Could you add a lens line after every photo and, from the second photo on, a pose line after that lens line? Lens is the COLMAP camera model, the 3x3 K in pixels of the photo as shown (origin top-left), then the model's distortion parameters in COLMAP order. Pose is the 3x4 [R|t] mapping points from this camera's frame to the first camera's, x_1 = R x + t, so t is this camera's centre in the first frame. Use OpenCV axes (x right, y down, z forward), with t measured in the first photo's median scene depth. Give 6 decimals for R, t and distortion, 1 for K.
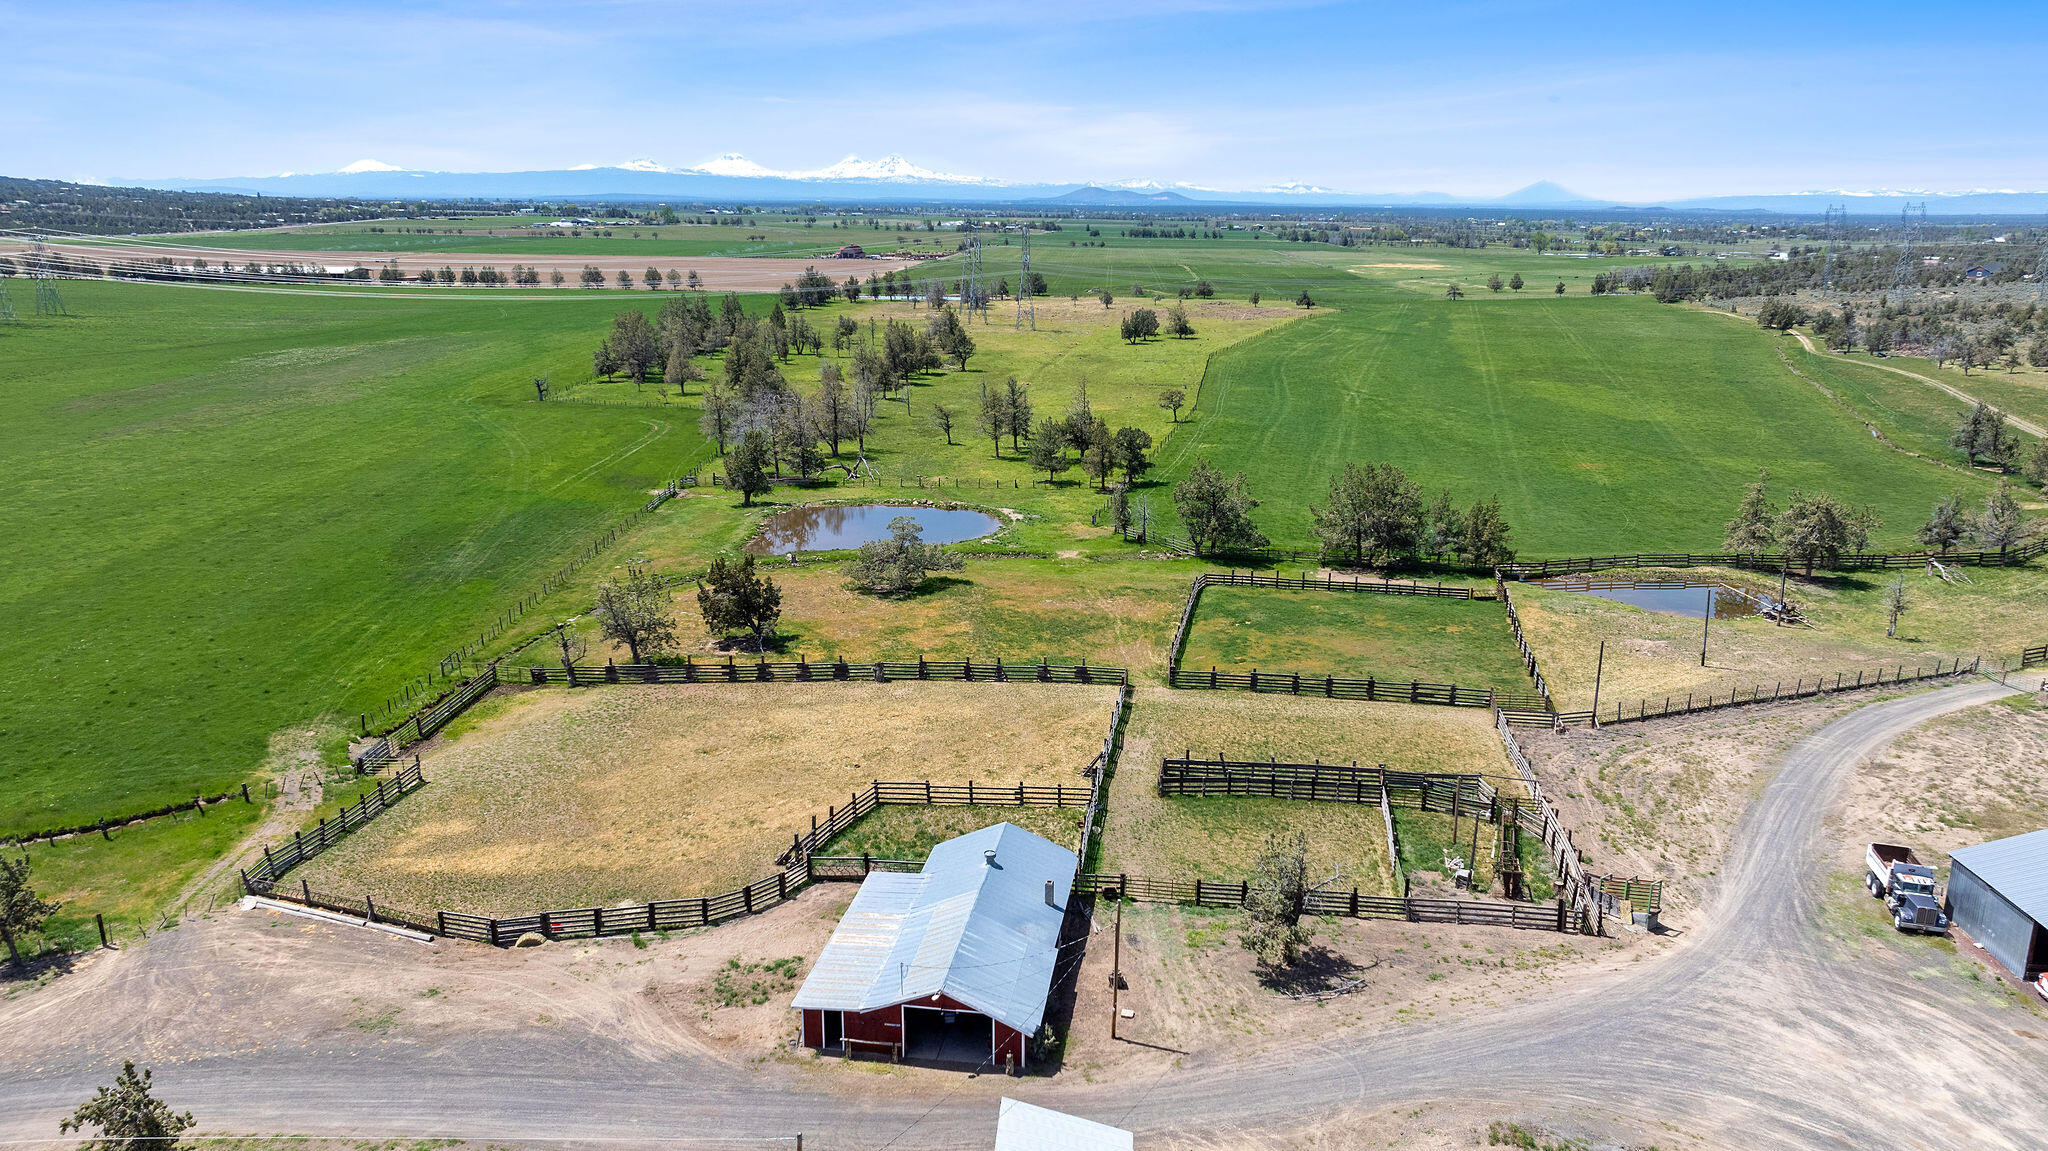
lens RADIAL K [[1438.4, 0, 1023.3], [0, 1438.4, 575.4], [0, 0, 1]] dist [-0.020007, 0.004838]
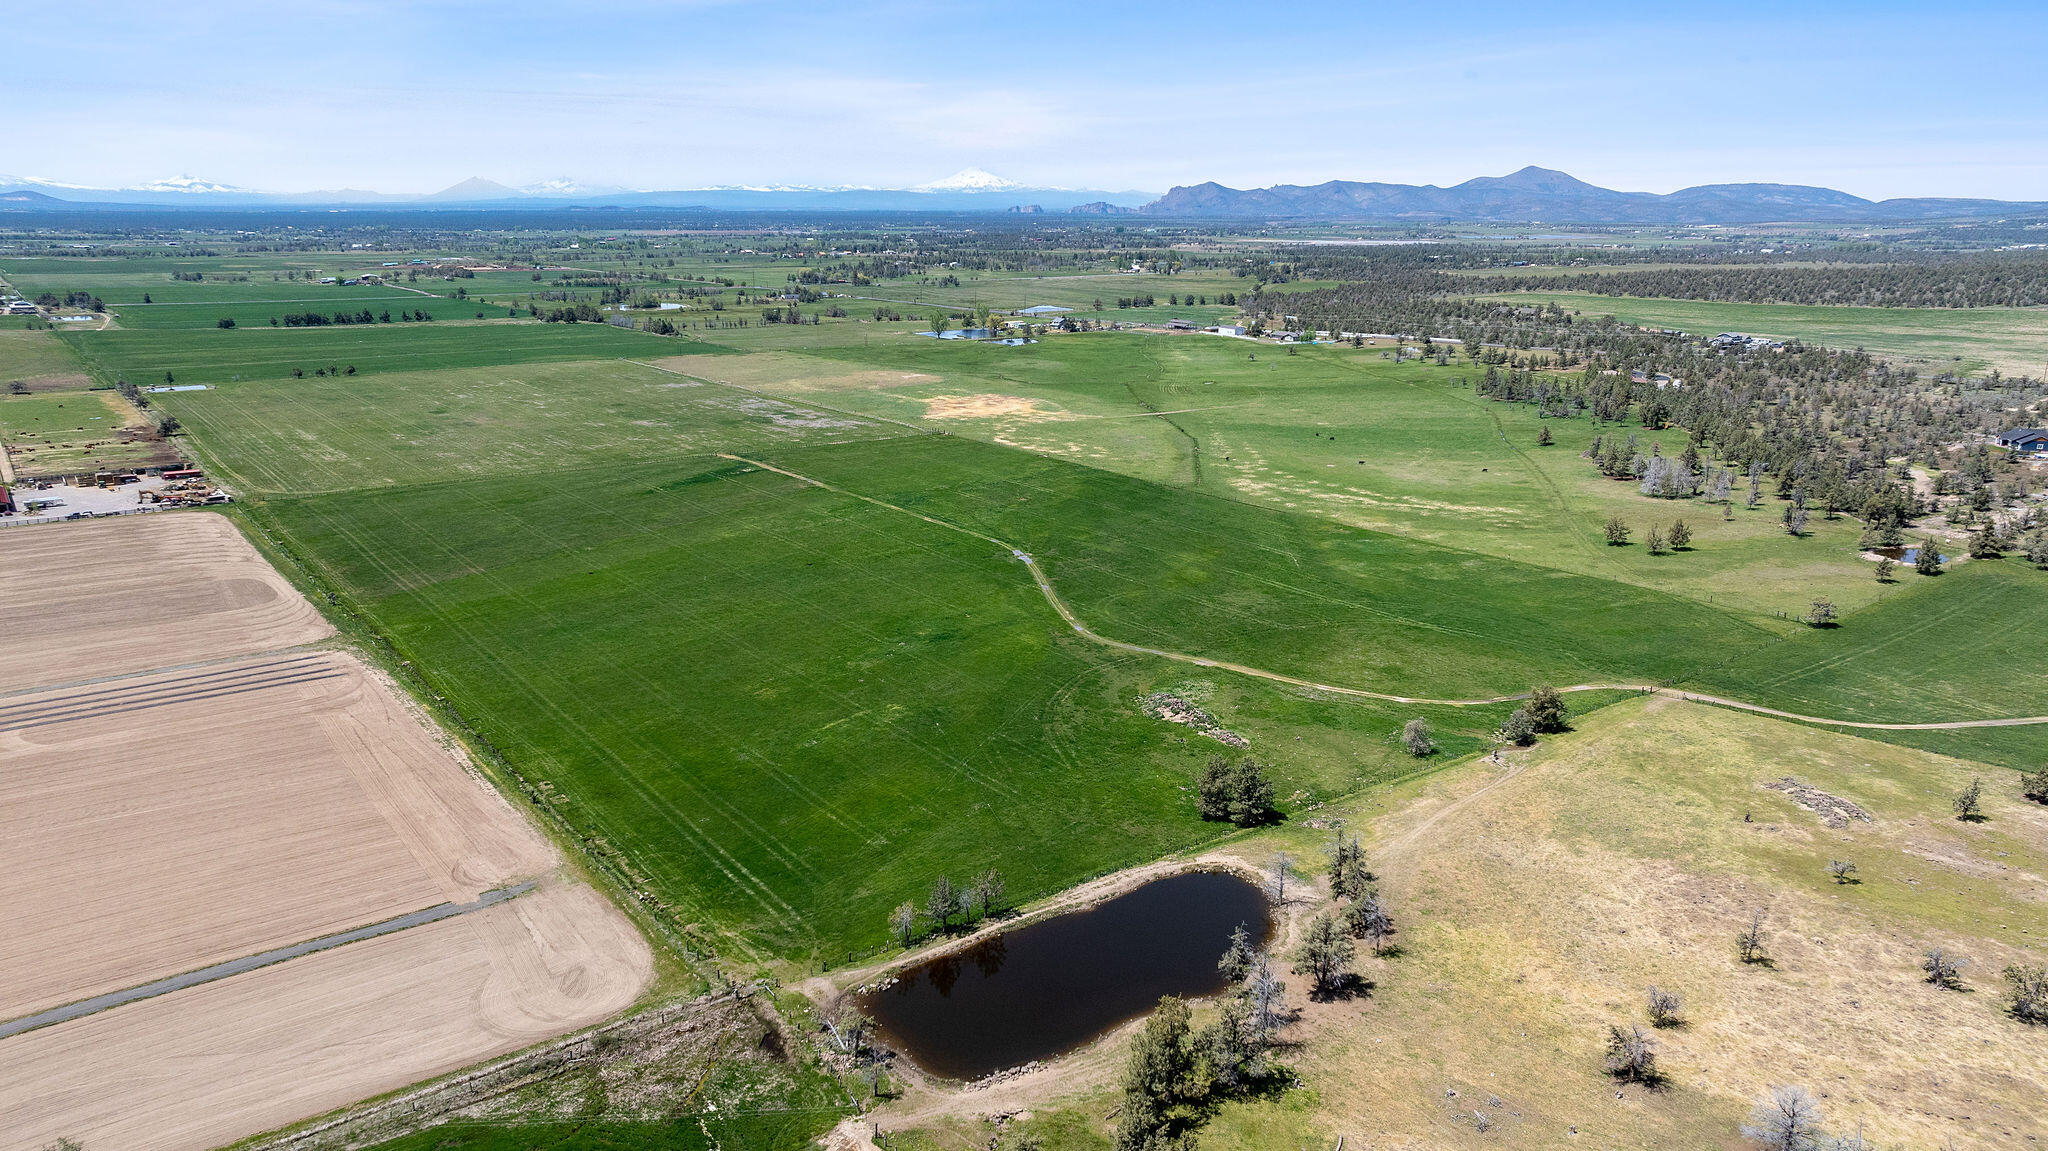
lens RADIAL K [[1432.9, 0, 1022.7], [0, 1432.9, 597.4], [0, 0, 1]] dist [-0.022335, 0.002700]
pose [[0.766634, -0.174267, 0.617983, -0.667605], [0.162865, 0.983765, 0.075374, -0.788886], [-0.621085, 0.042864, 0.782570, 2.115572]]
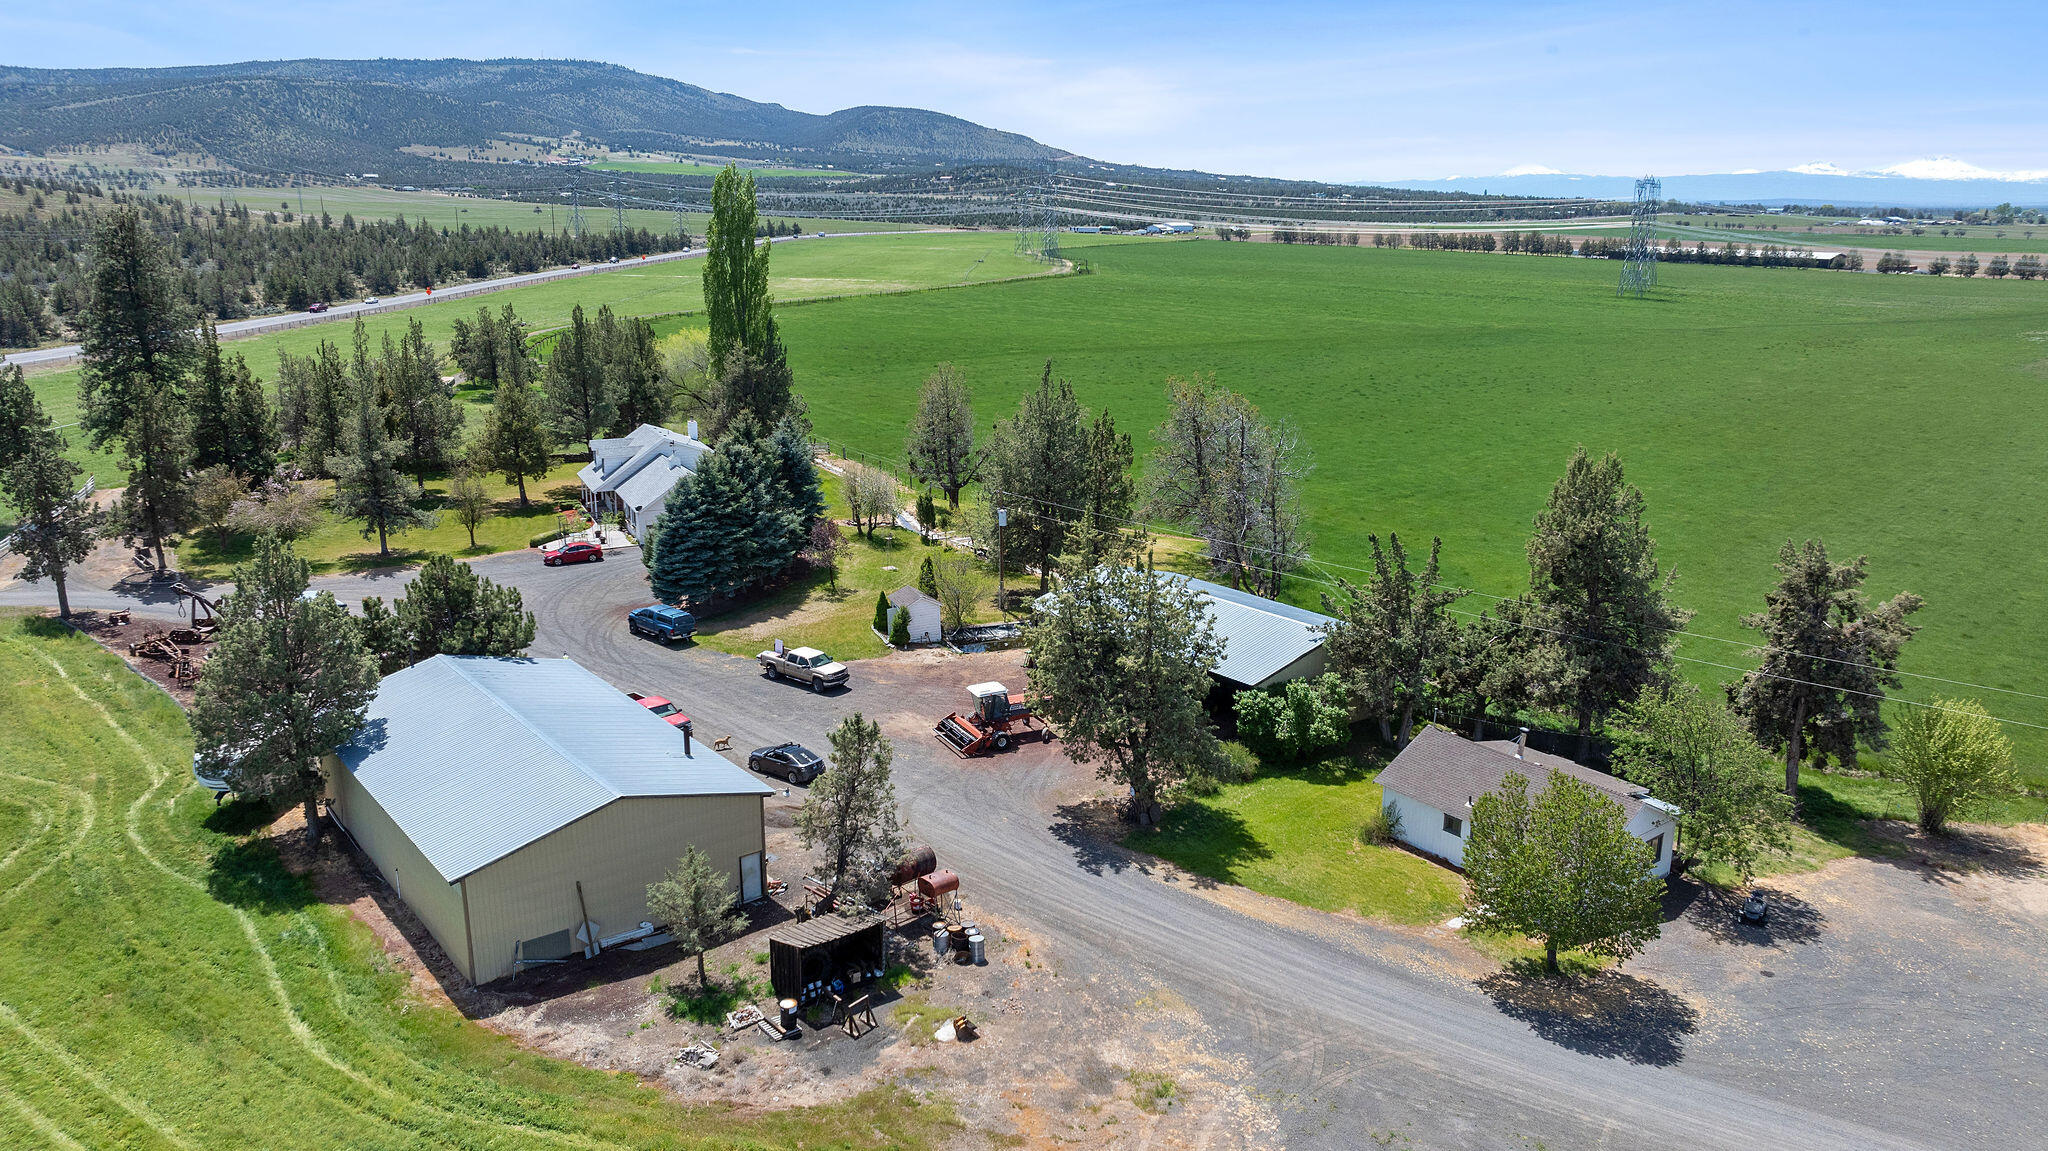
lens RADIAL K [[1439.8, 0, 1024.0], [0, 1439.8, 575.5], [0, 0, 1]] dist [-0.020612, -0.000956]
pose [[0.739013, 0.171071, -0.651609, -0.644609], [-0.172924, 0.982985, 0.061949, 0.066048], [0.651120, 0.066898, 0.756021, -0.066585]]
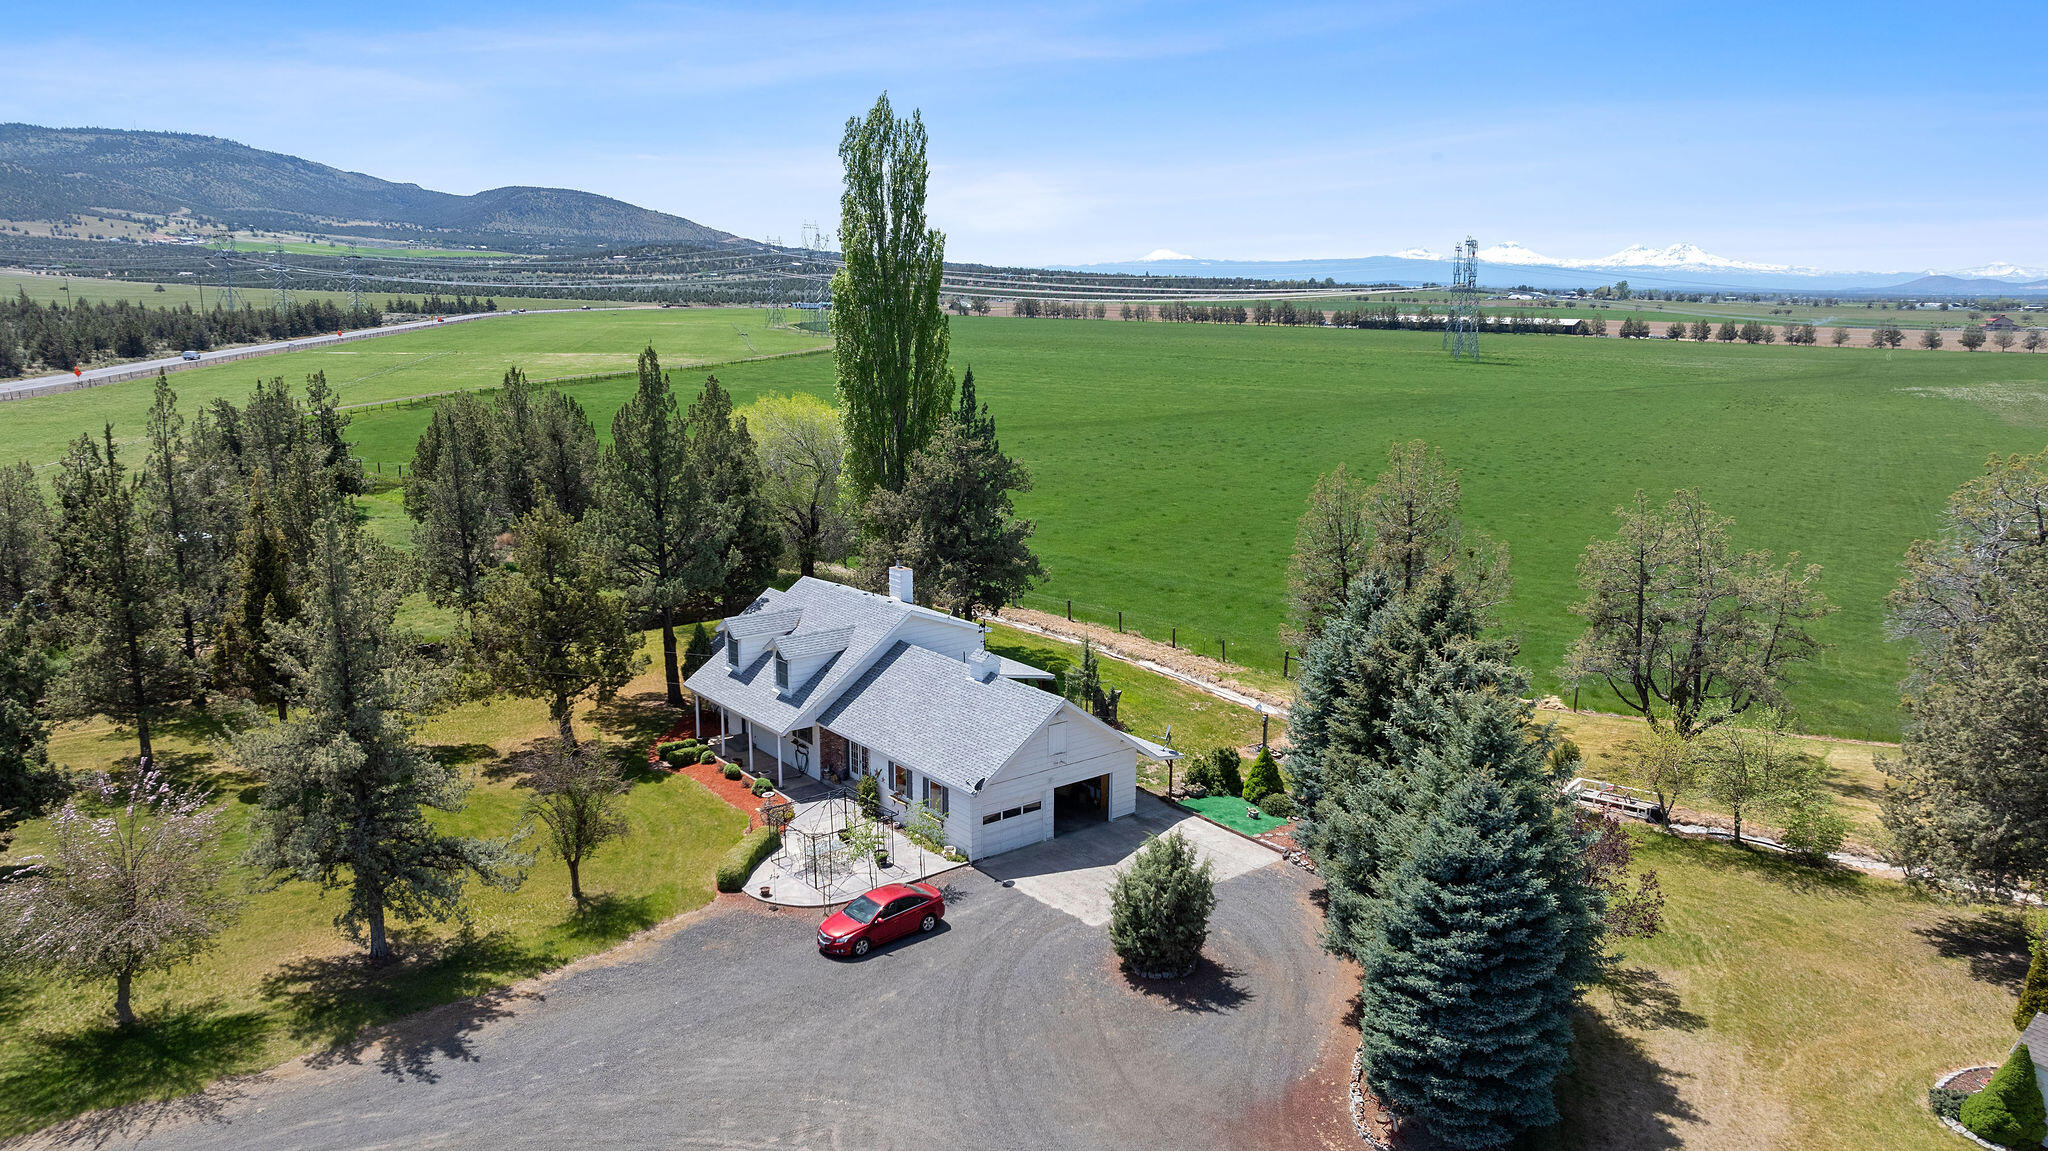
lens RADIAL K [[1451.1, 0, 1024.0], [0, 1451.1, 575.5], [0, 0, 1]] dist [-0.090701, 0.124769]
pose [[0.874650, 0.096288, -0.475096, -0.942424], [-0.123861, 0.991932, -0.026993, 0.070142], [0.468664, 0.082456, 0.879520, 0.021364]]
